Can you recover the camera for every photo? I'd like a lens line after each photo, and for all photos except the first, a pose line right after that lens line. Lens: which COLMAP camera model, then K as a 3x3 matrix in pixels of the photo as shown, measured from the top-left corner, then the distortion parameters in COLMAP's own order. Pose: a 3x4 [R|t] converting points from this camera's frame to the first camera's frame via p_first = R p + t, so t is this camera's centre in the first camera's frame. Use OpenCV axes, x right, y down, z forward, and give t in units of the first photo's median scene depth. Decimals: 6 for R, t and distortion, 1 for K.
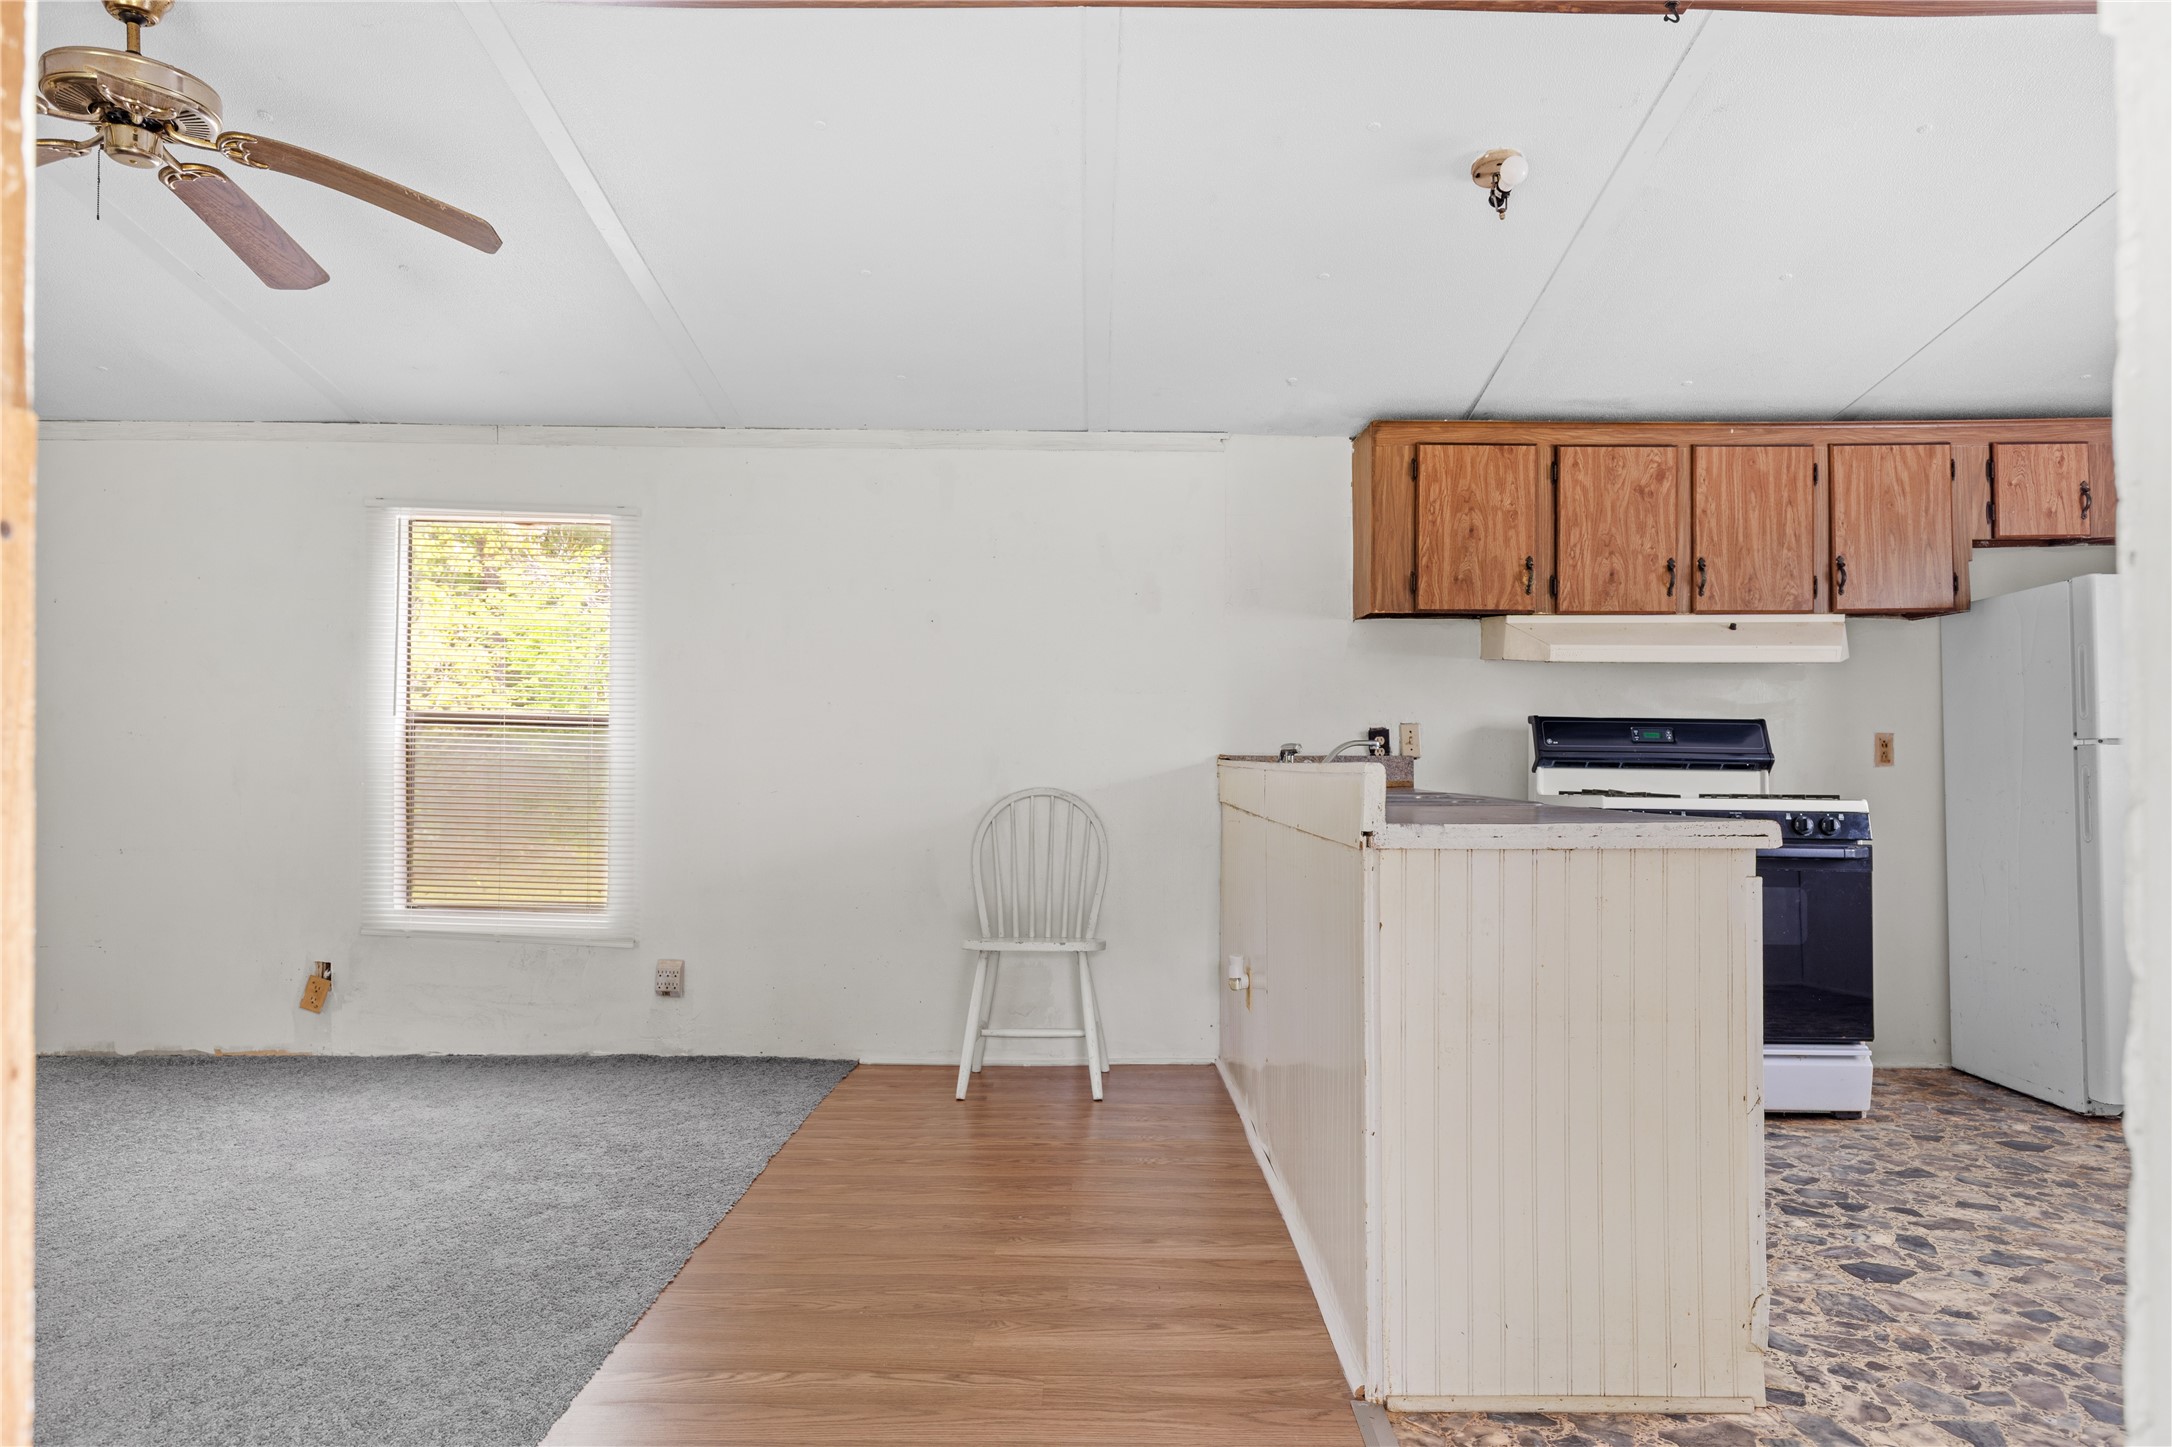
lens RADIAL K [[1283.6, 0, 1090.7], [0, 1283.6, 726.7], [0, 0, 1]] dist [0.005443, -0.000426]
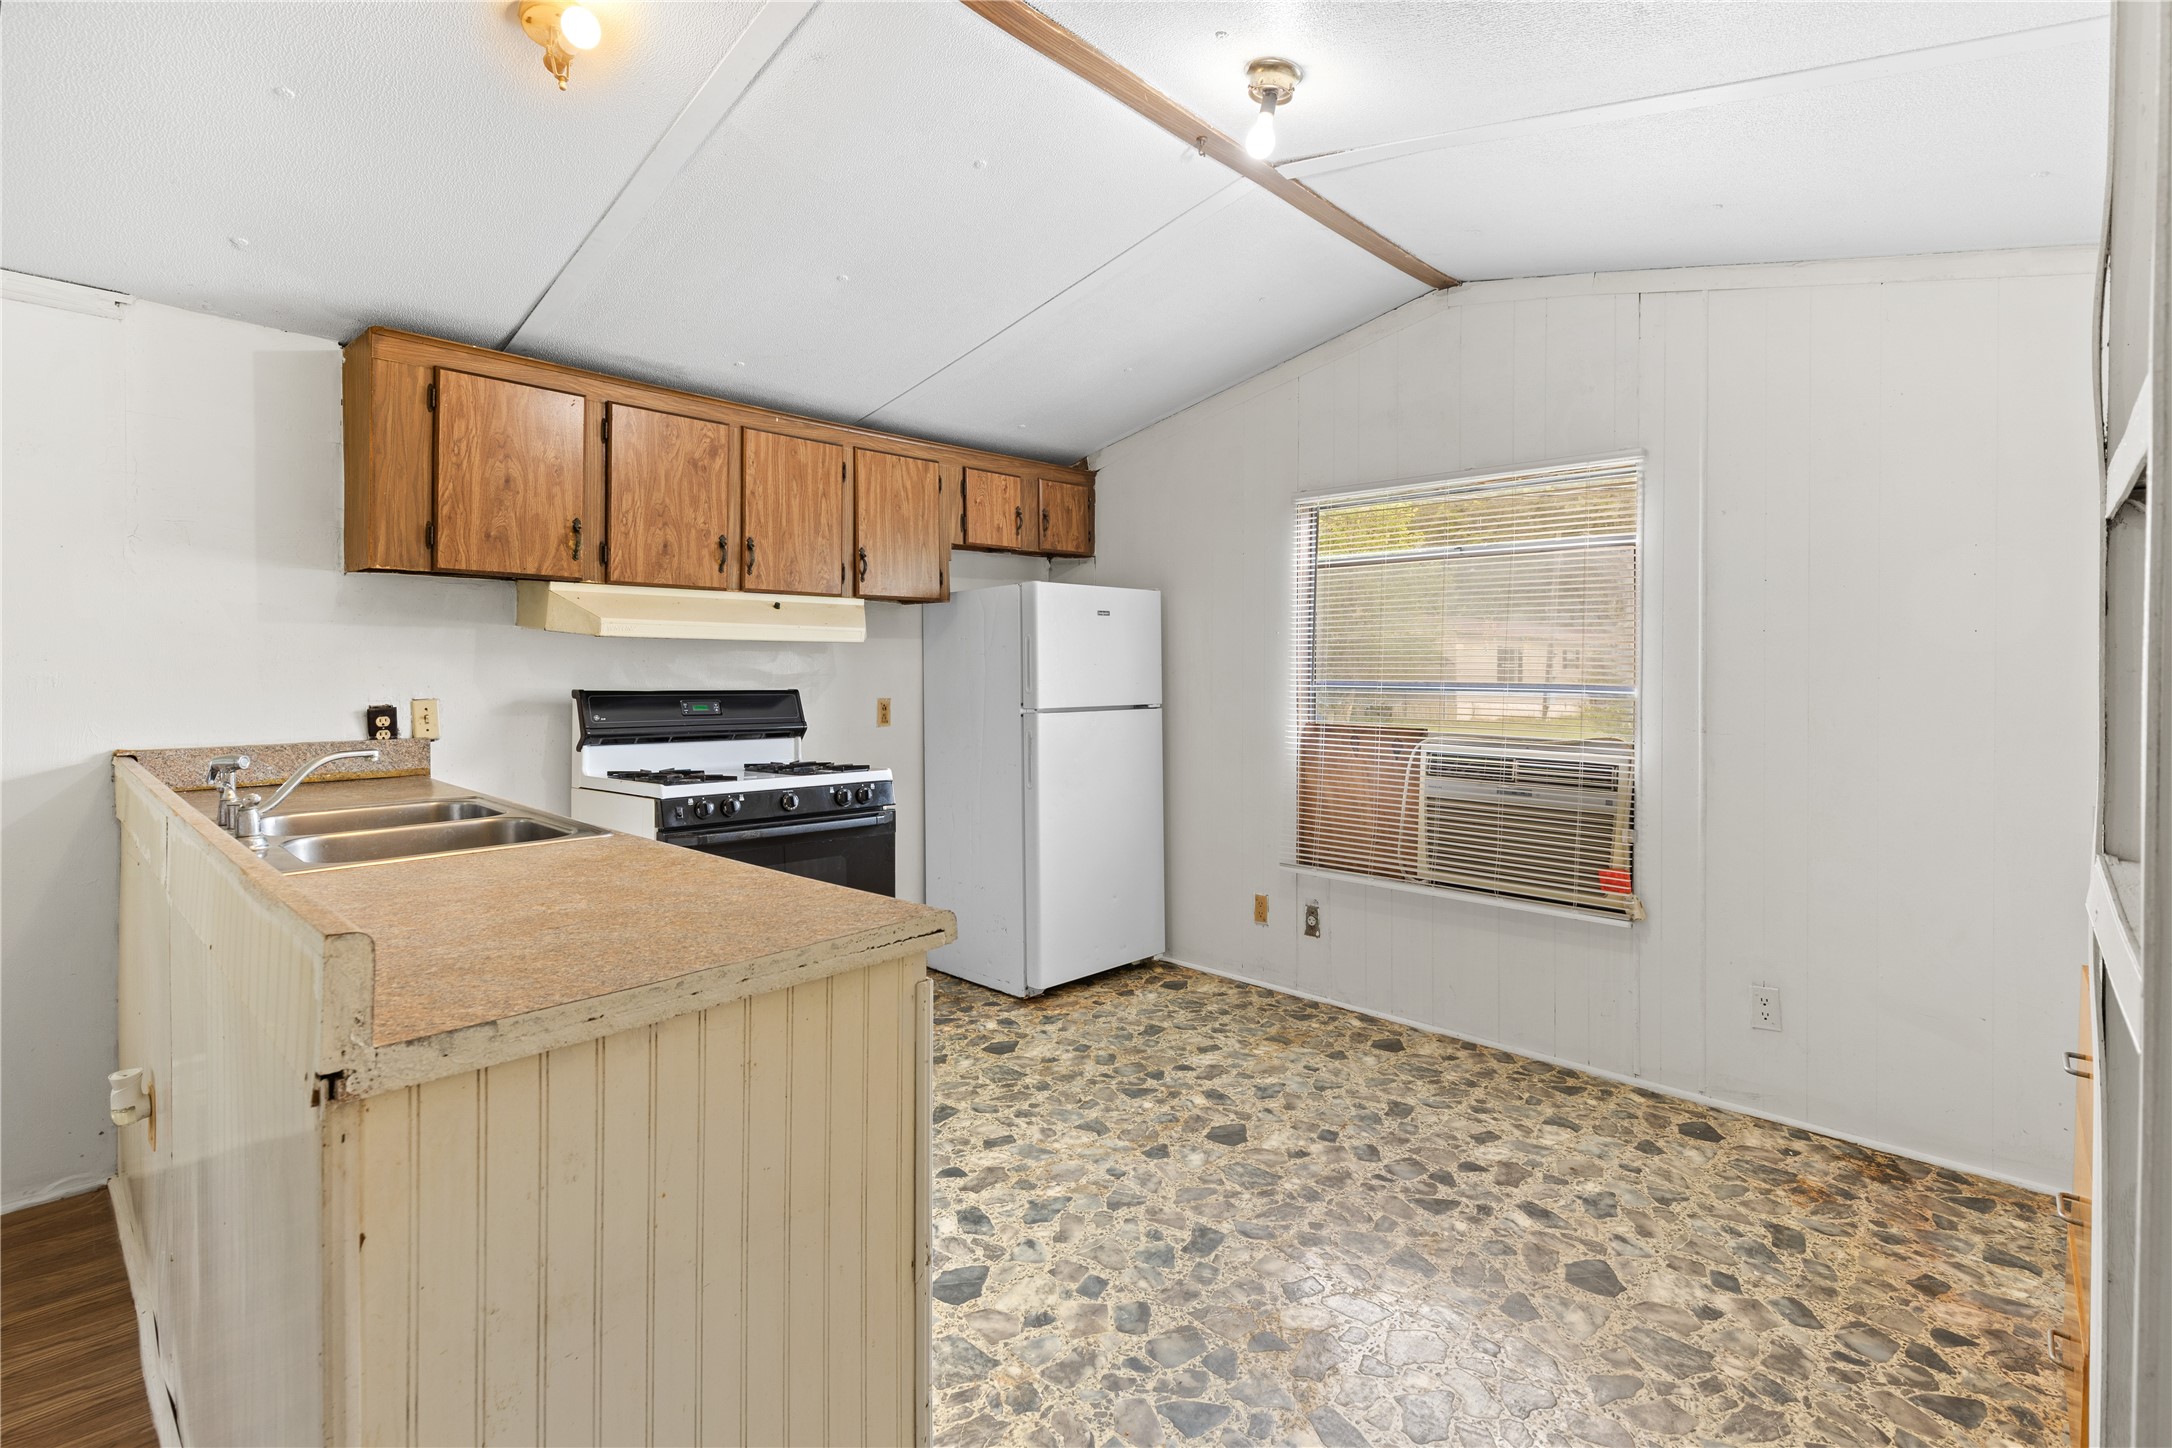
lens RADIAL K [[1006.4, 0, 1066.4], [0, 1006.4, 675.8], [0, 0, 1]] dist [-0.000028, 0.000785]
pose [[0.688660, -0.006480, 0.725056, 0.063115], [-0.016190, 0.999573, 0.024311, -0.044206], [-0.724904, -0.028481, 0.688261, 0.255865]]
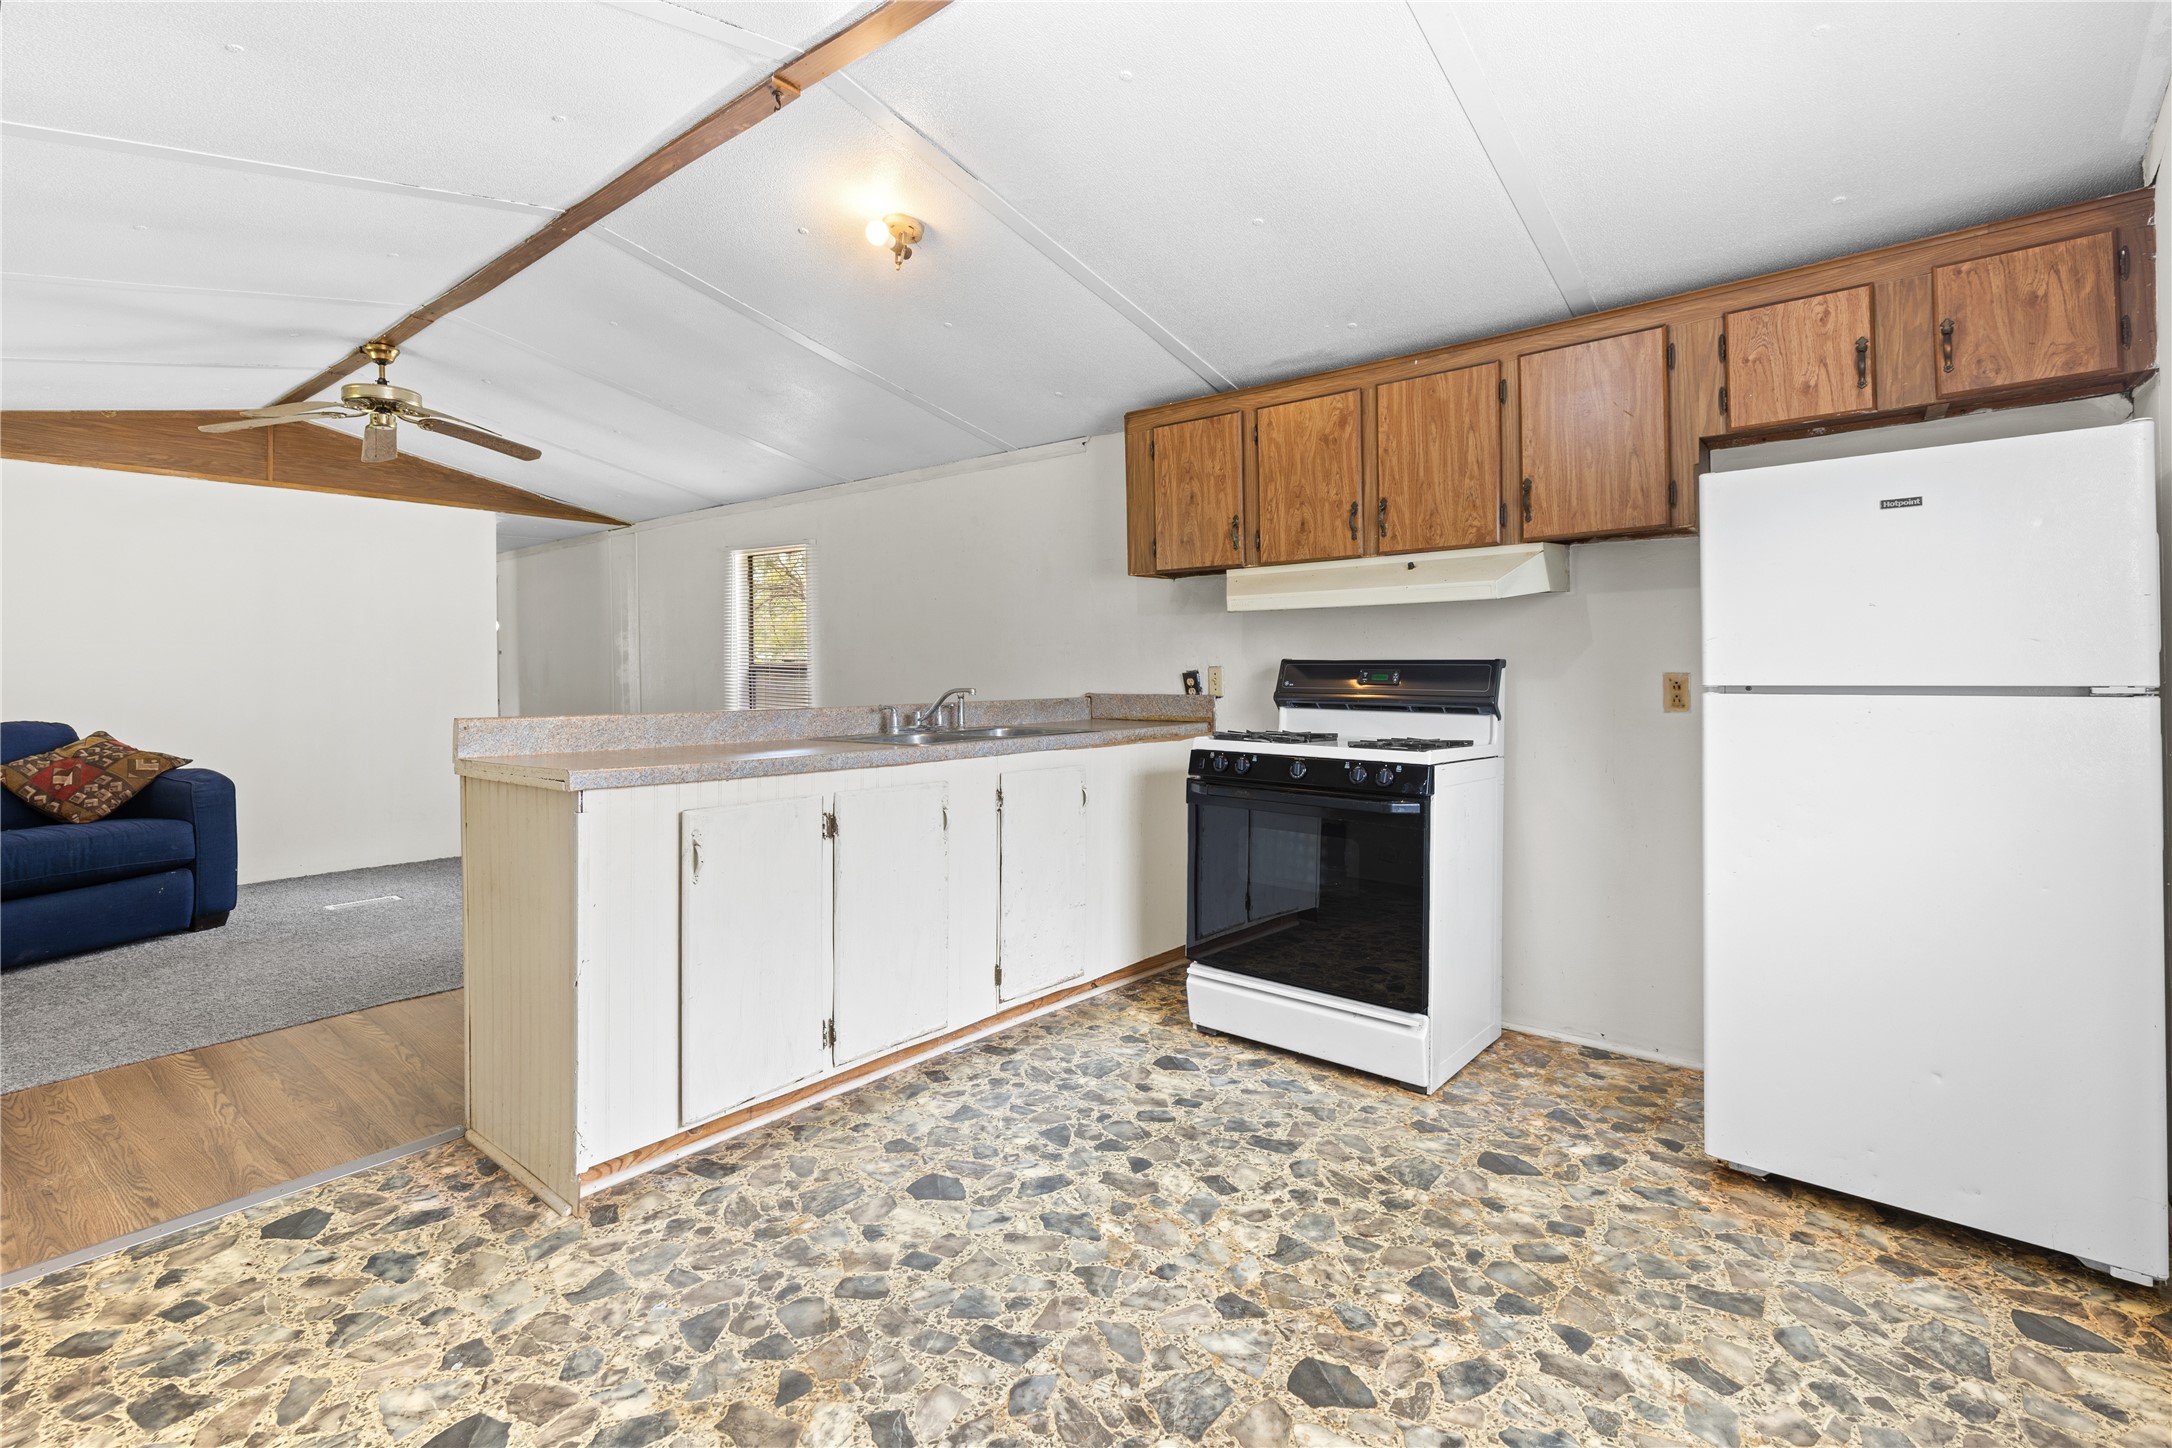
lens RADIAL K [[1006.4, 0, 1118.1], [0, 1006.4, 650.2], [0, 0, 1]] dist [-0.000028, 0.000785]
pose [[0.778779, -0.021344, -0.626935, 0.797627], [0.026918, 0.999637, -0.000595, -0.019811], [0.626720, -0.016412, 0.779072, 0.269371]]
